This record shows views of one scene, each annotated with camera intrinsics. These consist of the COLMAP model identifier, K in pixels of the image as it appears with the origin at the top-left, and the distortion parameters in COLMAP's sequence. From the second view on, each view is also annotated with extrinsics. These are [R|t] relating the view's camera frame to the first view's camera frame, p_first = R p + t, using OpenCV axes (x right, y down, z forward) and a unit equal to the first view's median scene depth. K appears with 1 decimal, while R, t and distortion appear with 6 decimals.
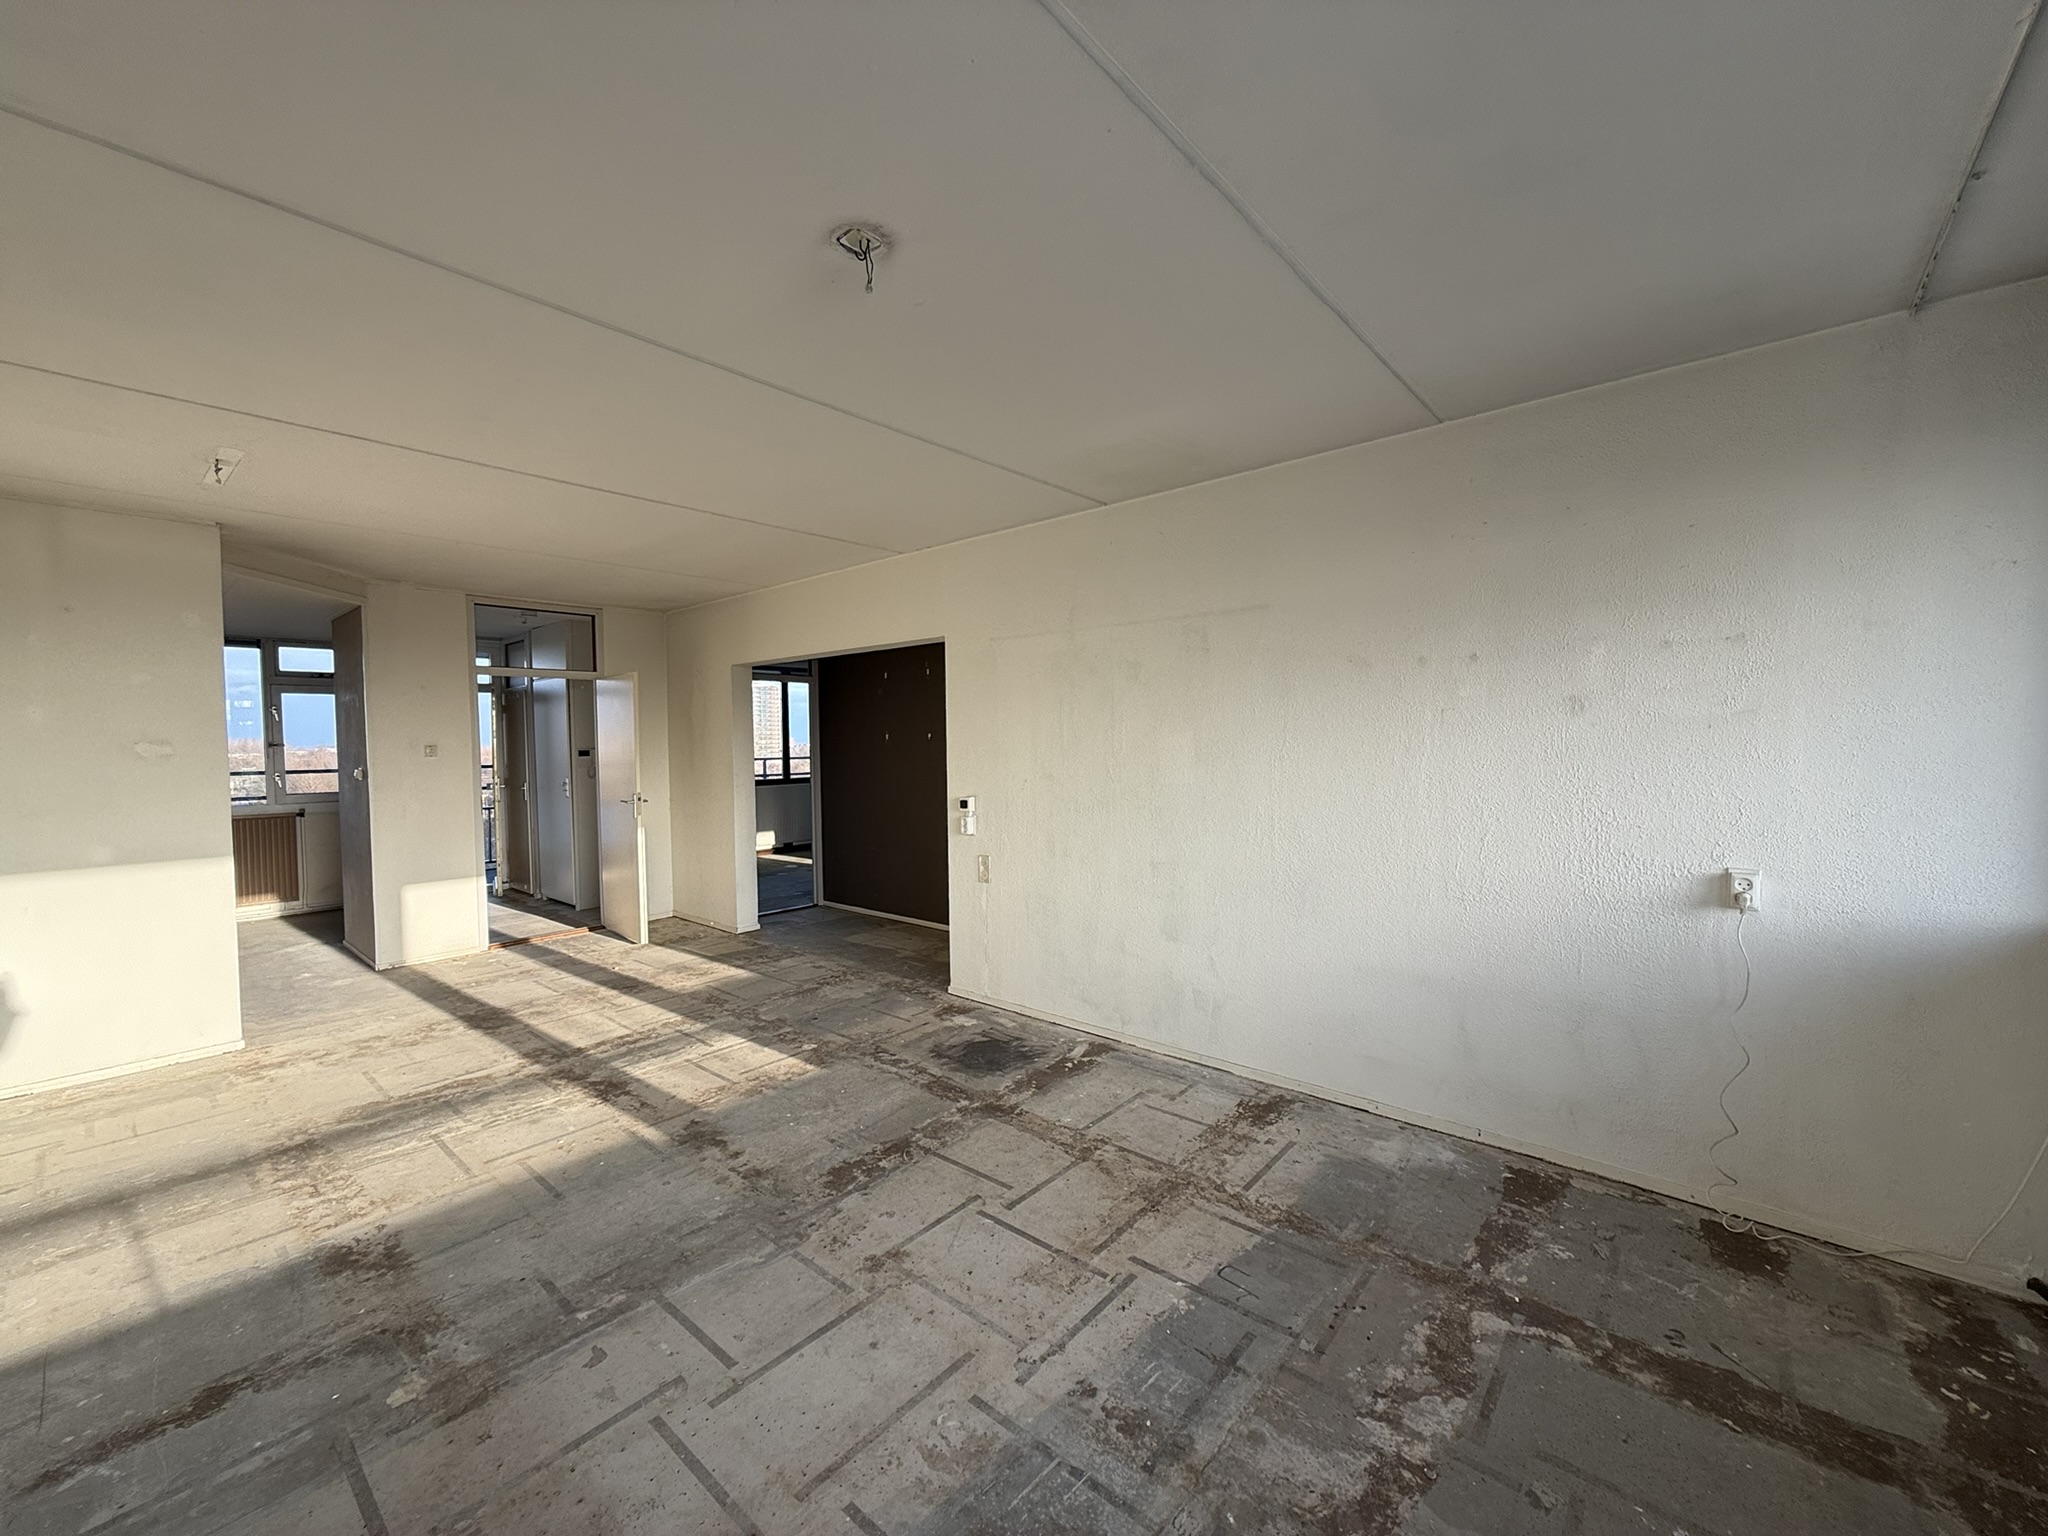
lens RADIAL K [[813.0, 0, 1033.8], [0, 813.0, 774.2], [0, 0, 1]] dist [0.003173, -0.001475]
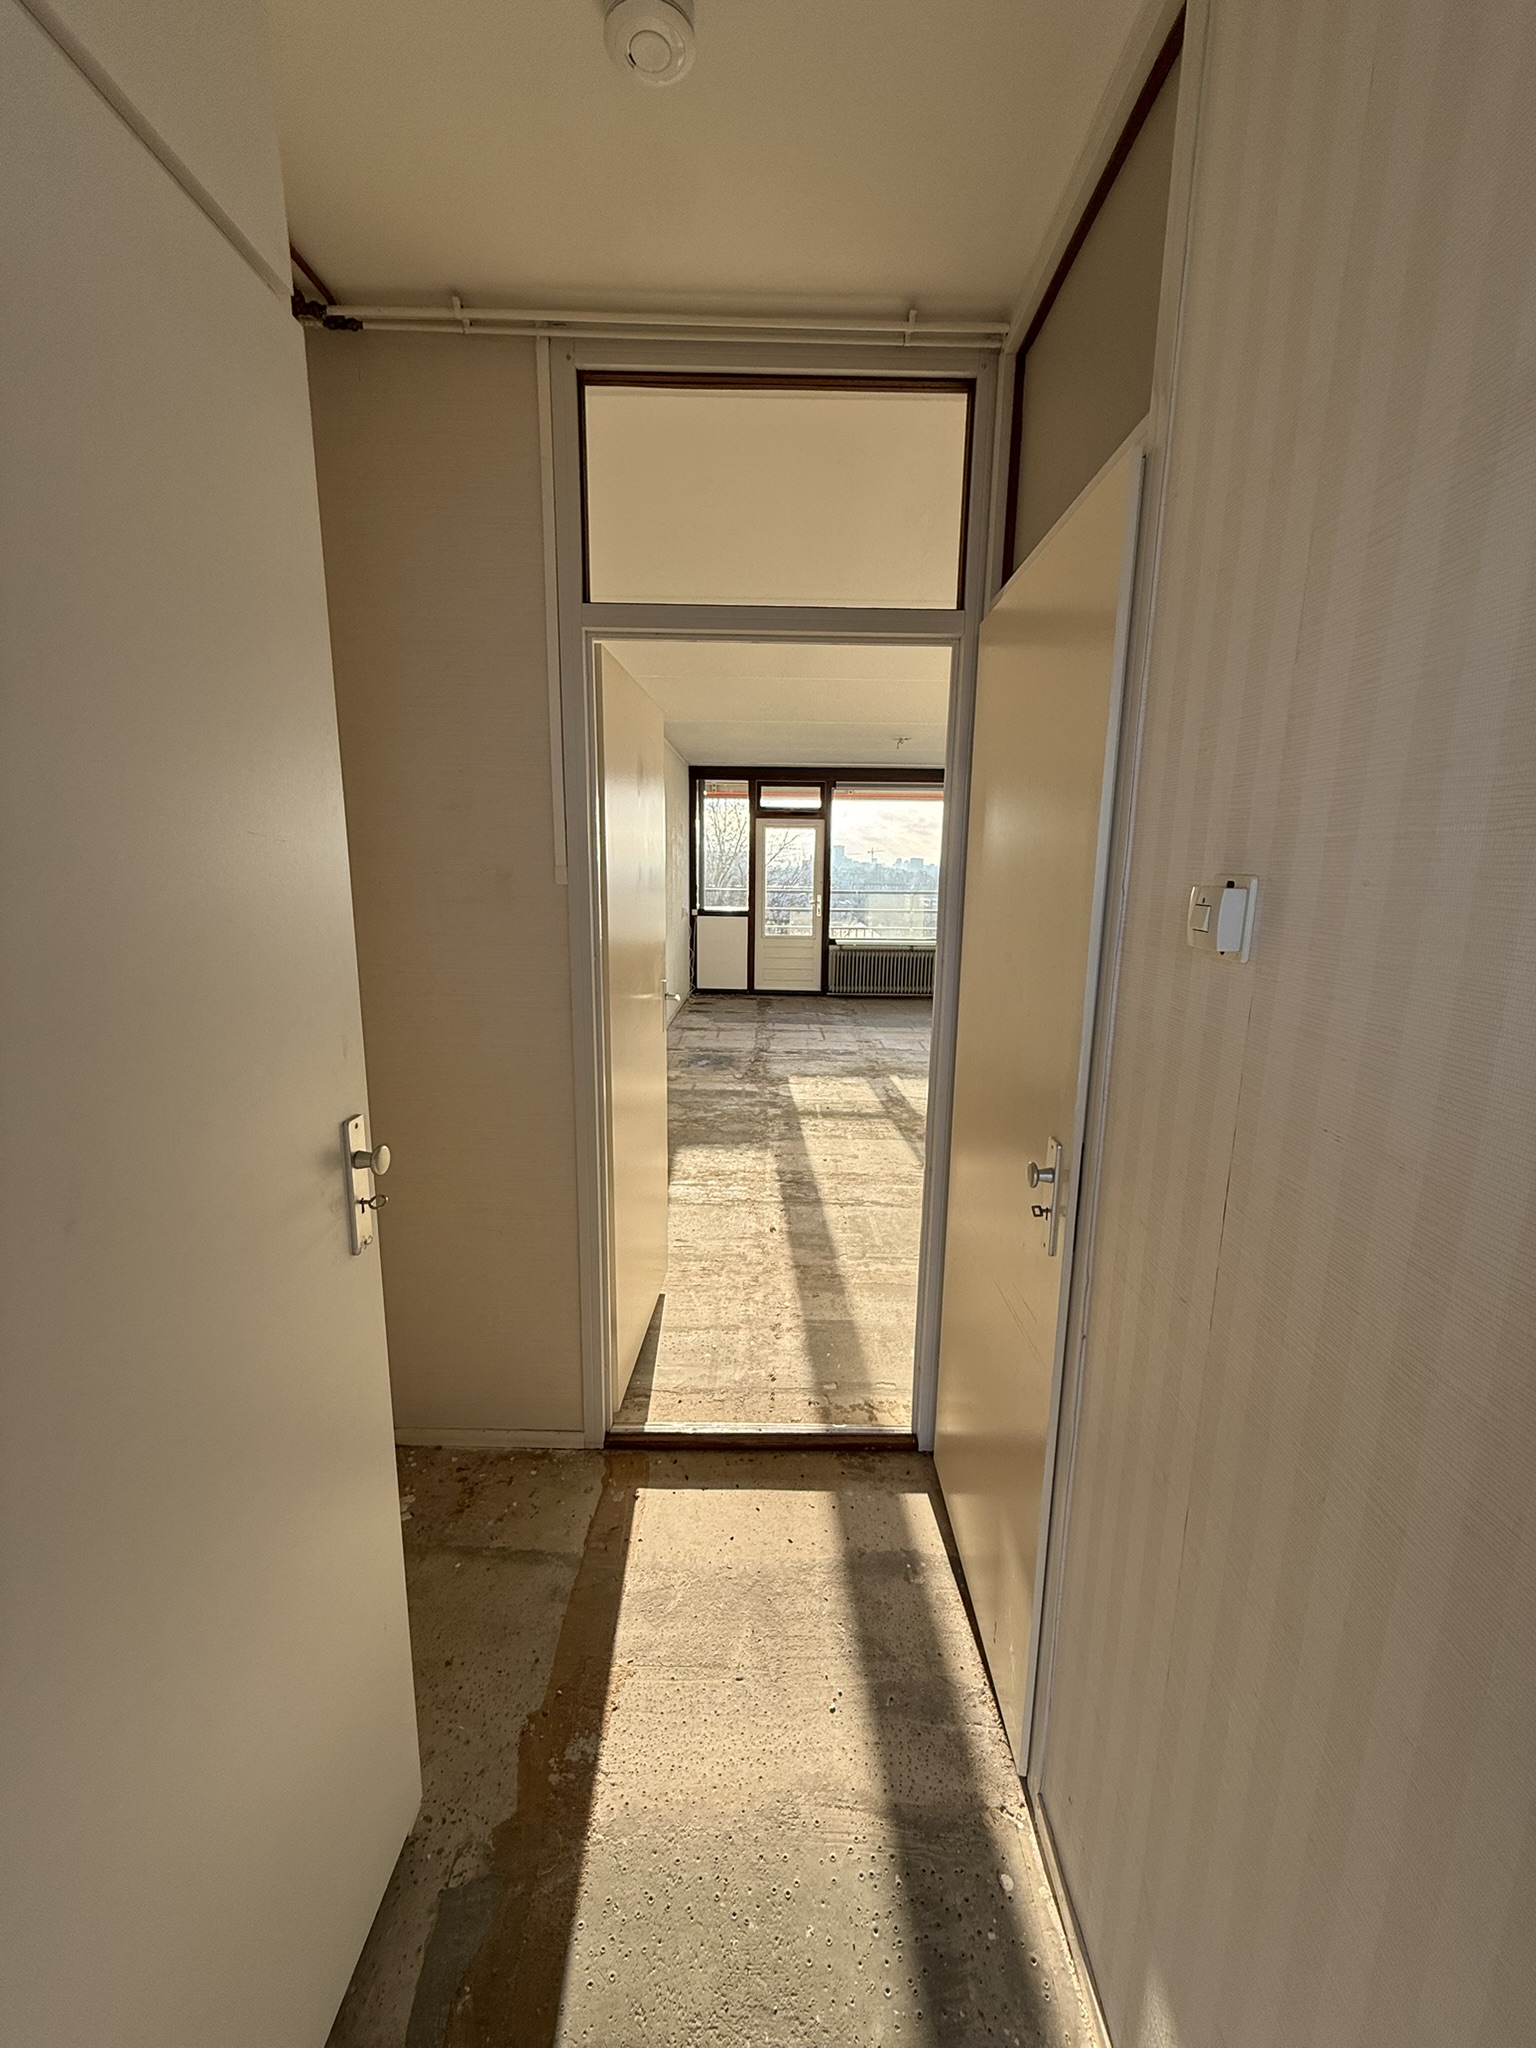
lens RADIAL K [[813.0, 0, 770.6], [0, 813.0, 1029.0], [0, 0, 1]] dist [0.003173, -0.001475]
pose [[-0.651544, -0.143719, 0.744873, -1.481755], [0.027370, 0.976798, 0.212408, -0.074008], [-0.758117, 0.158780, -0.632493, 2.121896]]
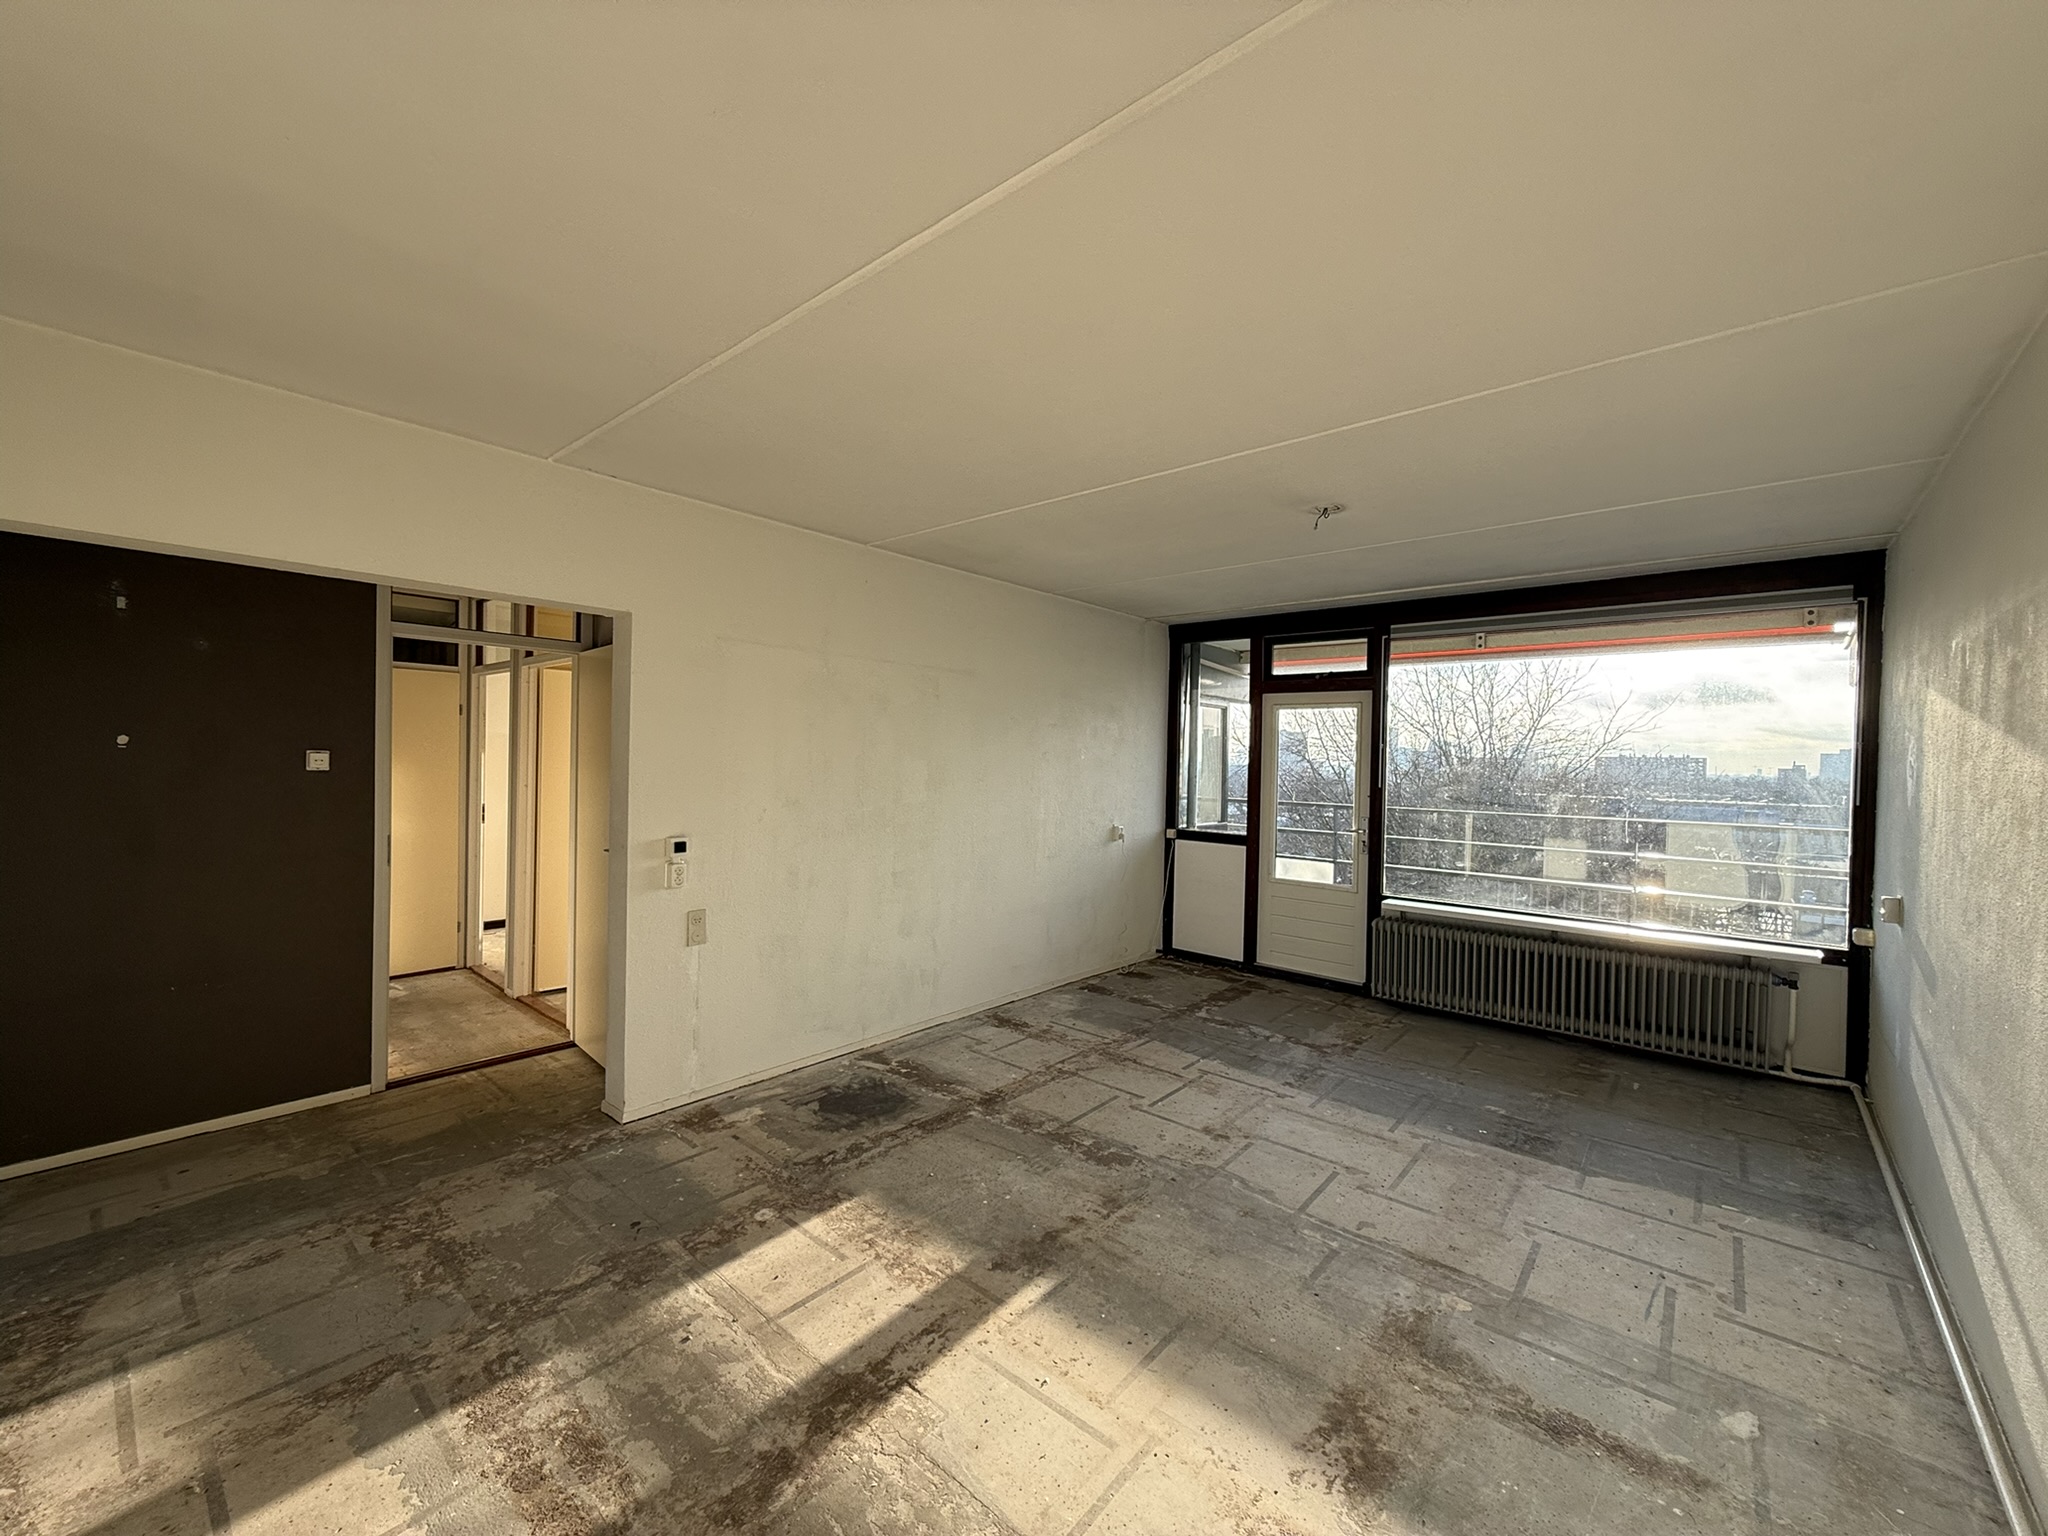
lens RADIAL K [[813.0, 0, 1019.0], [0, 813.0, 771.9], [0, 0, 1]] dist [0.003173, -0.001475]
pose [[0.008016, -0.002920, 0.999964, -1.076585], [0.019618, 0.999804, 0.002763, -0.036675], [-0.999775, 0.019595, 0.008072, 0.876584]]
